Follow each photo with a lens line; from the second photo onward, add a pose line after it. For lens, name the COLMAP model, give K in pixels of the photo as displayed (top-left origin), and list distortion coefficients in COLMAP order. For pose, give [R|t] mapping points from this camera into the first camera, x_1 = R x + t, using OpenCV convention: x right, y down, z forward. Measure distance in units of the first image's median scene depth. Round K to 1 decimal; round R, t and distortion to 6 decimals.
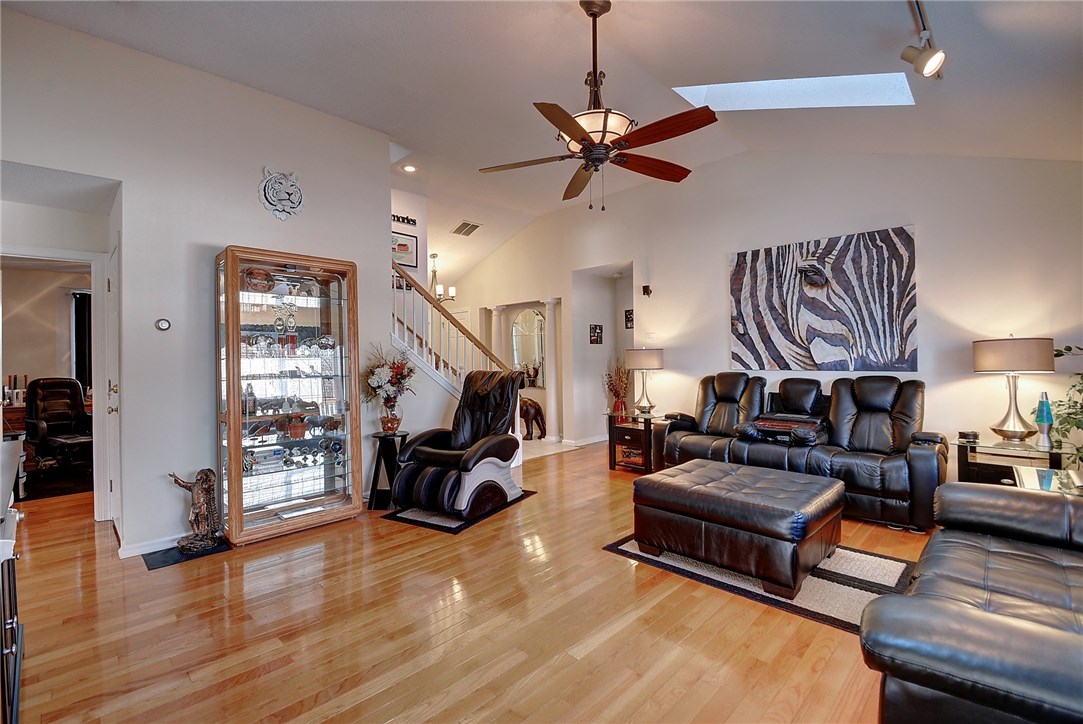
lens RADIAL K [[477.5, 0, 532.1], [0, 477.5, 353.9], [0, 0, 1]] dist [0.017655, -0.019208]
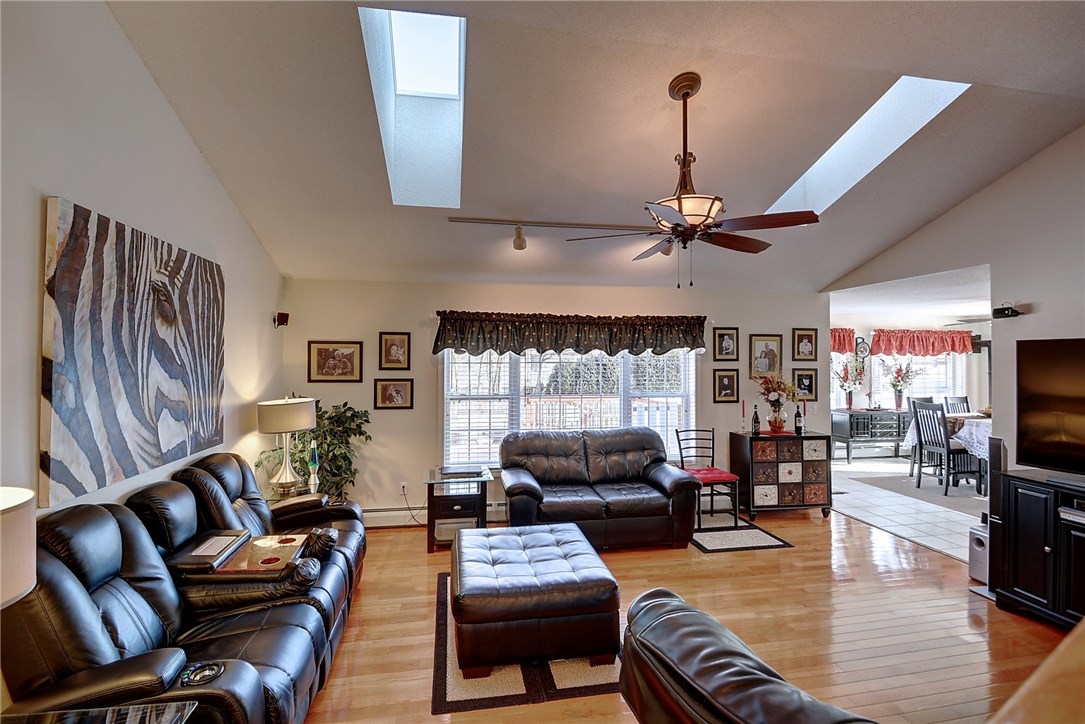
lens RADIAL K [[491.8, 0, 532.4], [0, 491.8, 353.9], [0, 0, 1]] dist [0.023641, -0.021573]
pose [[-0.813744, 0.018442, 0.580931, -0.127070], [0.005866, 0.999706, -0.023519, -0.085683], [-0.581194, -0.015730, -0.813613, 1.258584]]
